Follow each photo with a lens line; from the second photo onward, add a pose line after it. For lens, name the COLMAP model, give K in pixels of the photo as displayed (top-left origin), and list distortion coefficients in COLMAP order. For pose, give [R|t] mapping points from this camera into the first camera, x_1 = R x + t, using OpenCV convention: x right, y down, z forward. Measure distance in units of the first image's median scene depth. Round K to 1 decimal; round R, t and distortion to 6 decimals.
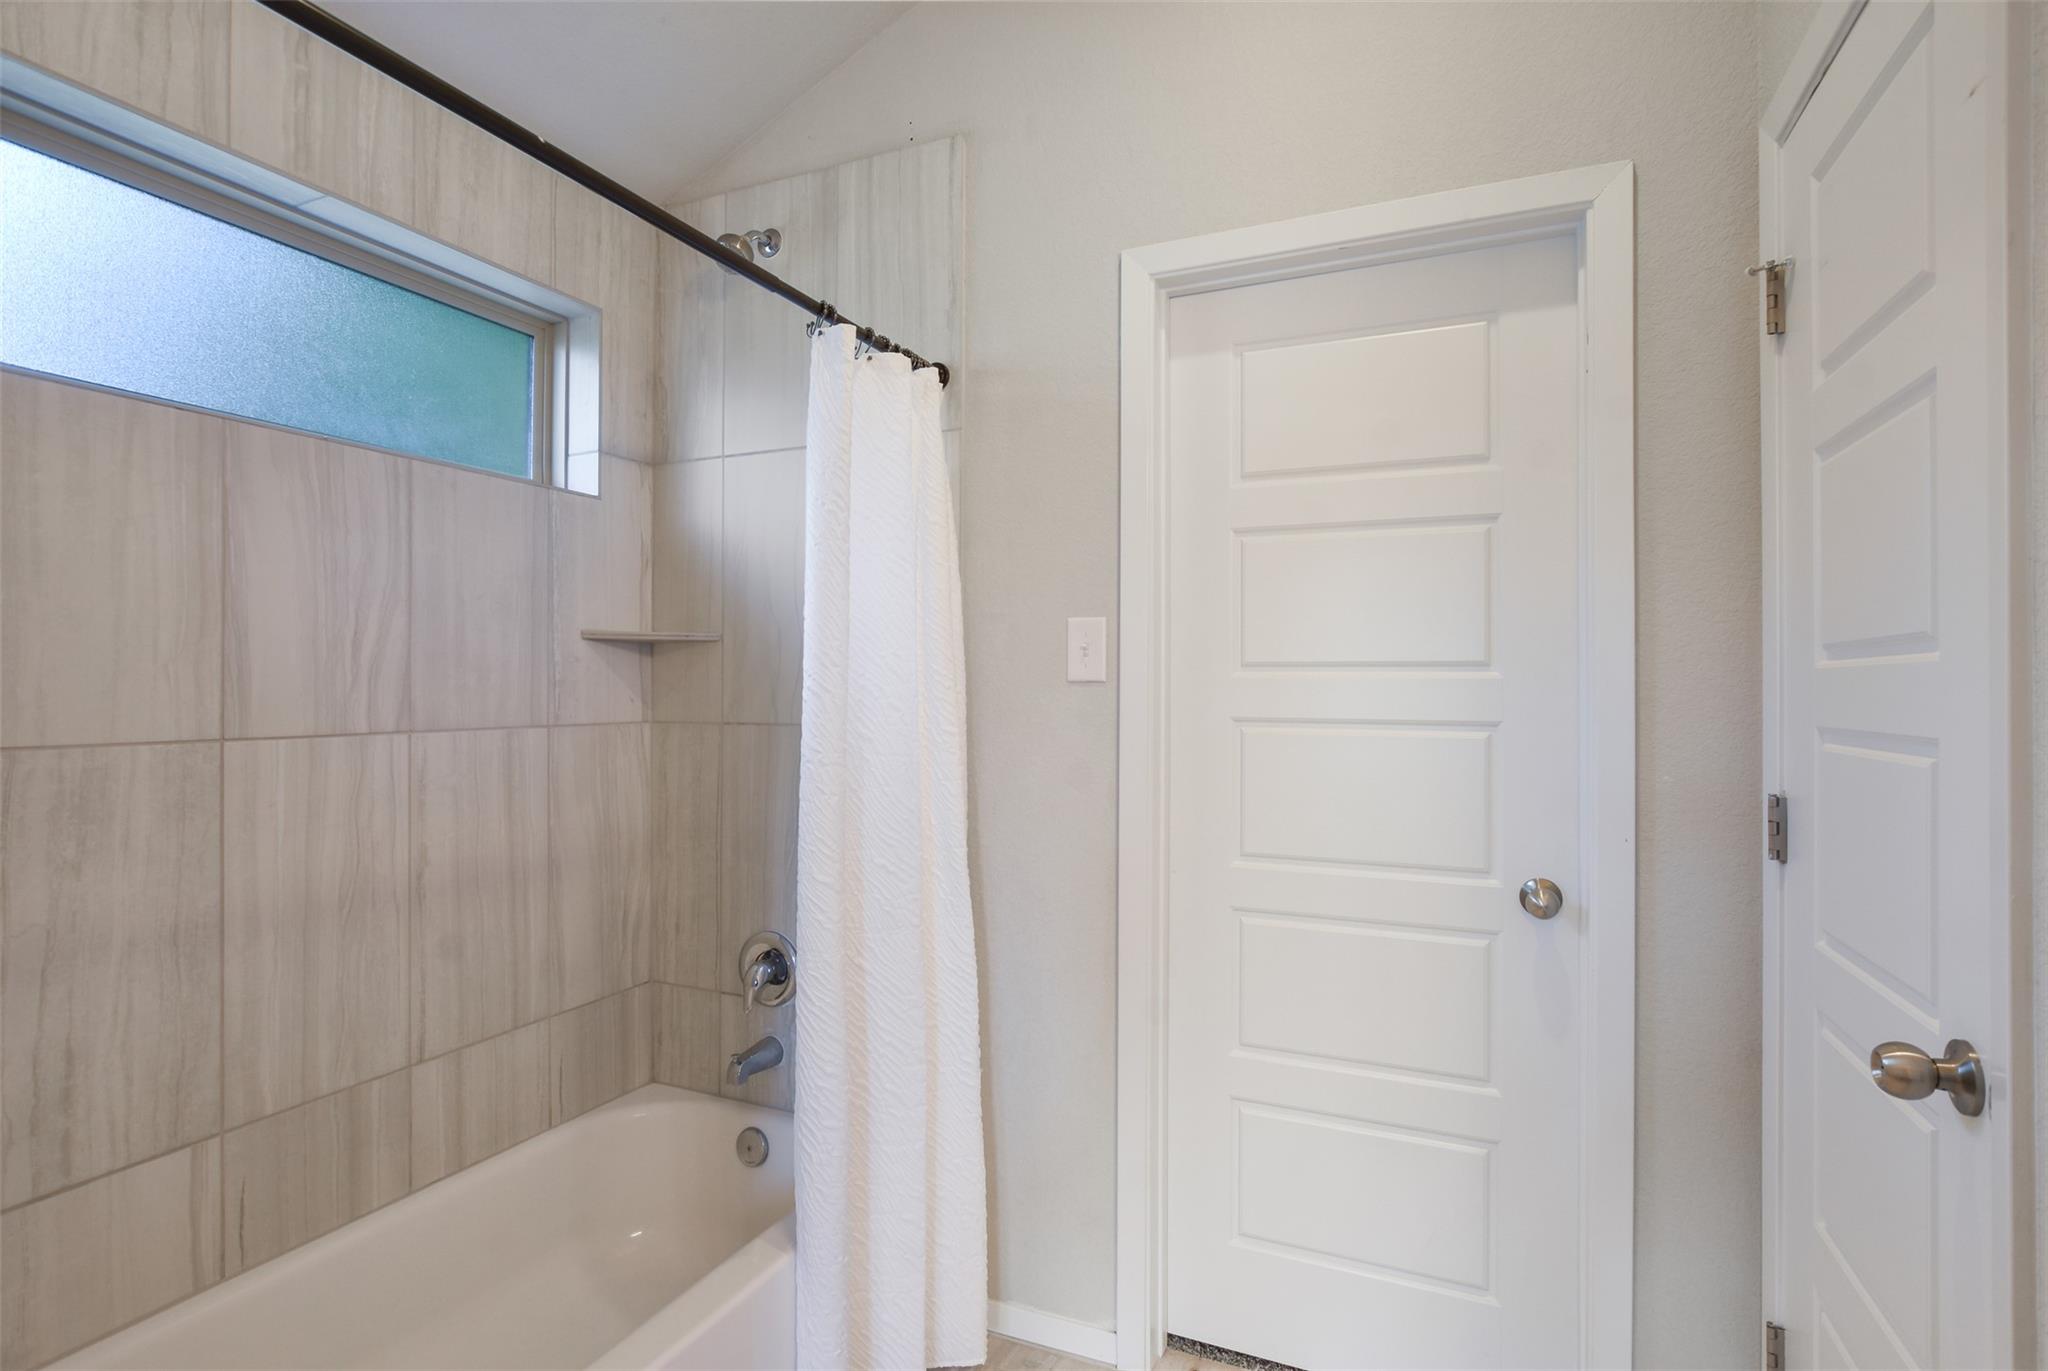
lens RADIAL K [[1017.9, 0, 1023.3], [0, 1017.9, 673.7], [0, 0, 1]] dist [-0.008224, 0.000798]
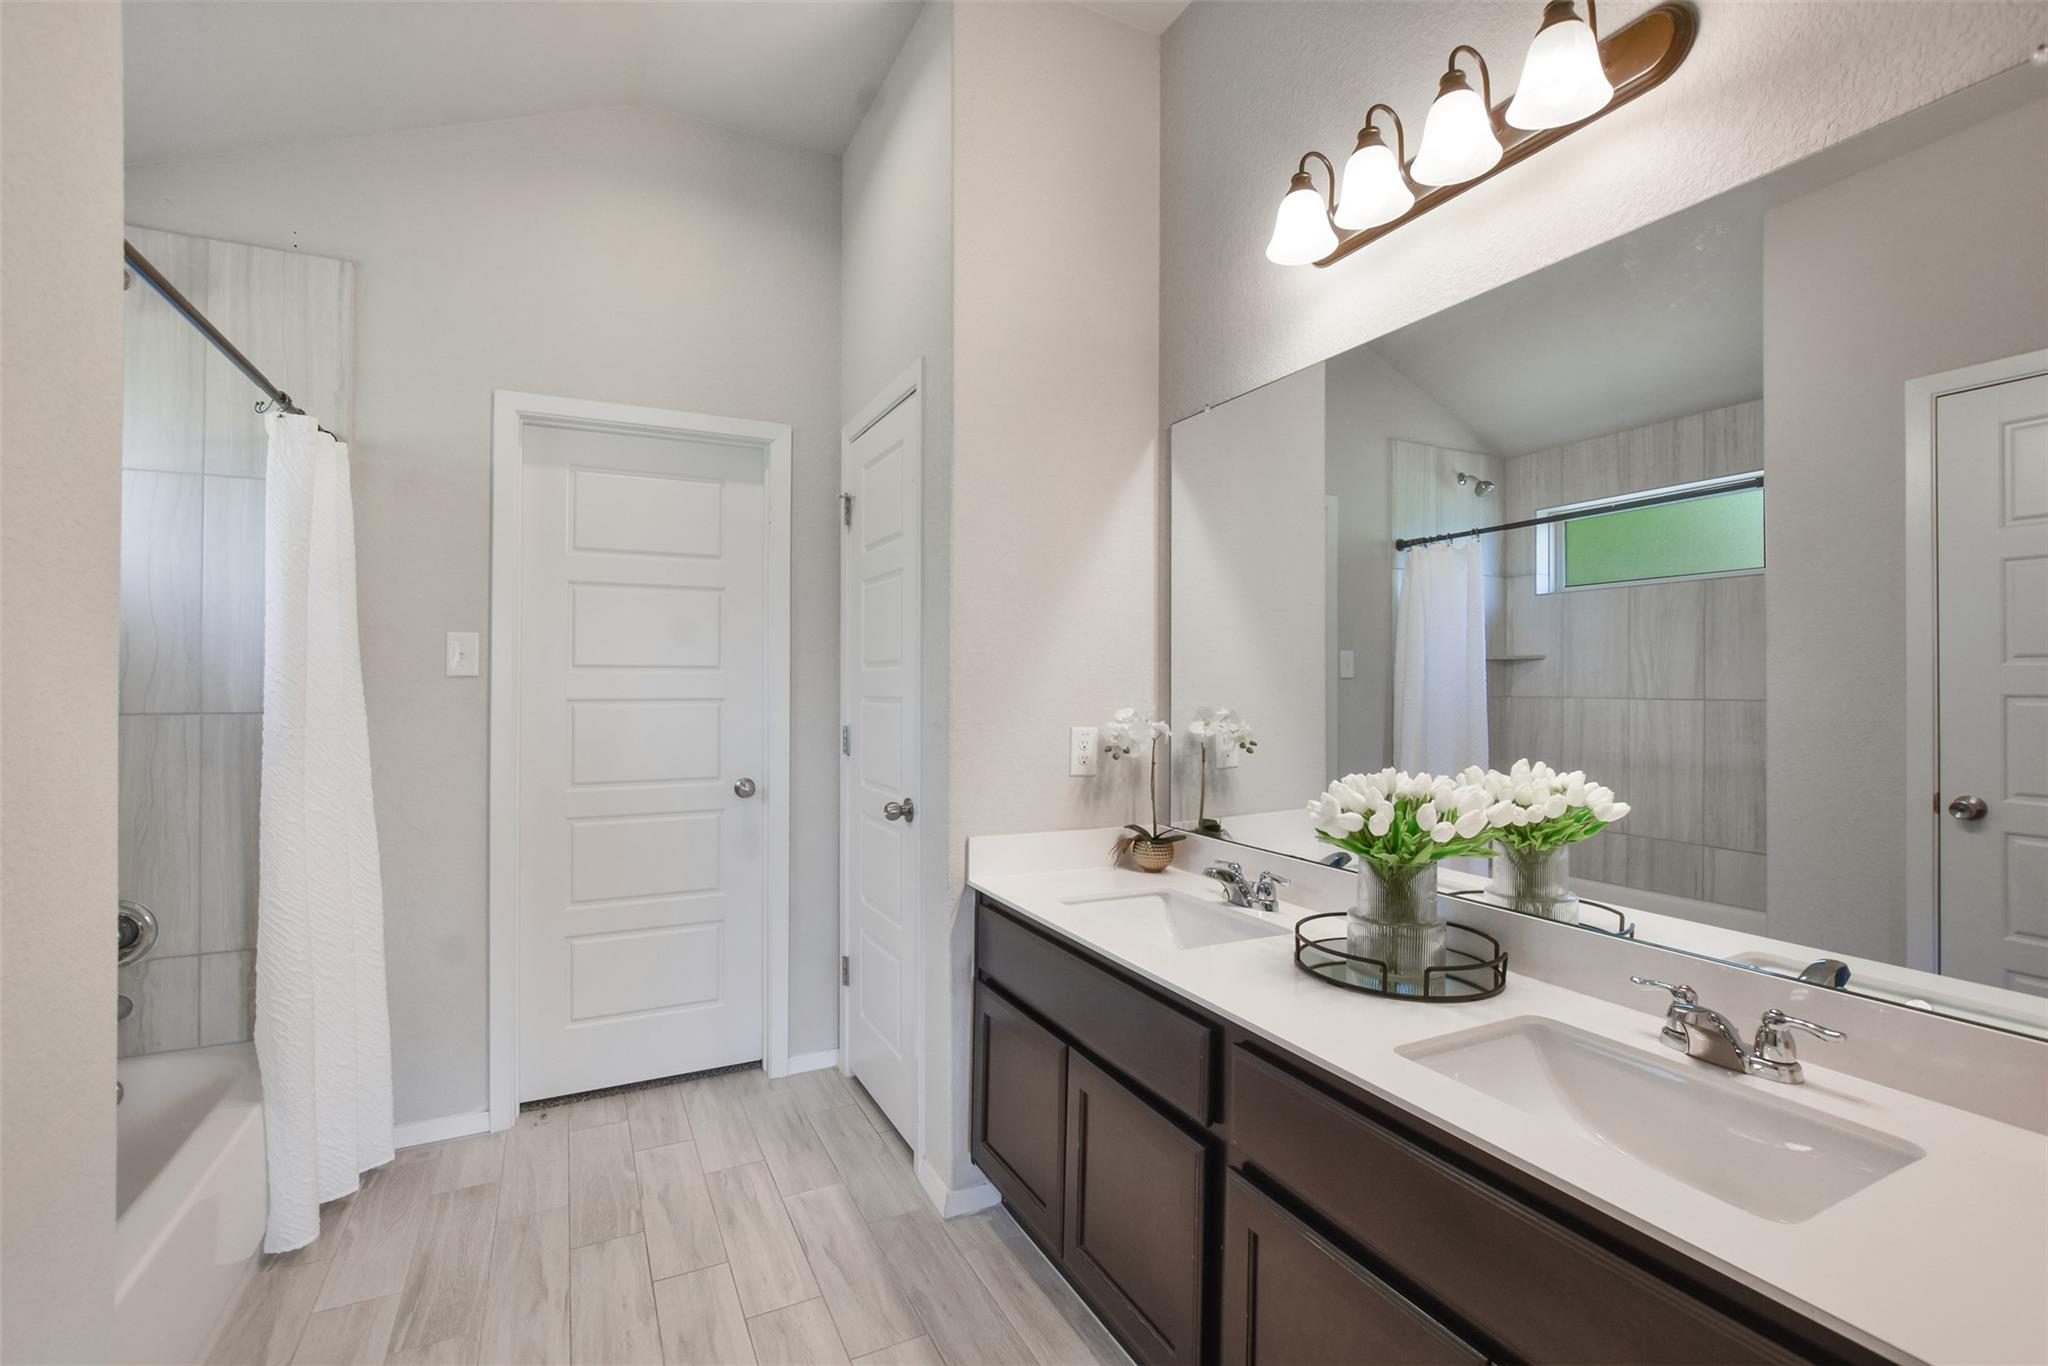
lens RADIAL K [[905.3, 0, 1021.6], [0, 905.3, 674.2], [0, 0, 1]] dist [-0.014907, 0.000812]
pose [[0.636514, 0.000730, 0.771265, -0.496288], [-0.008685, 0.999943, 0.006221, -0.012559], [-0.771216, -0.010658, 0.636484, -0.516761]]
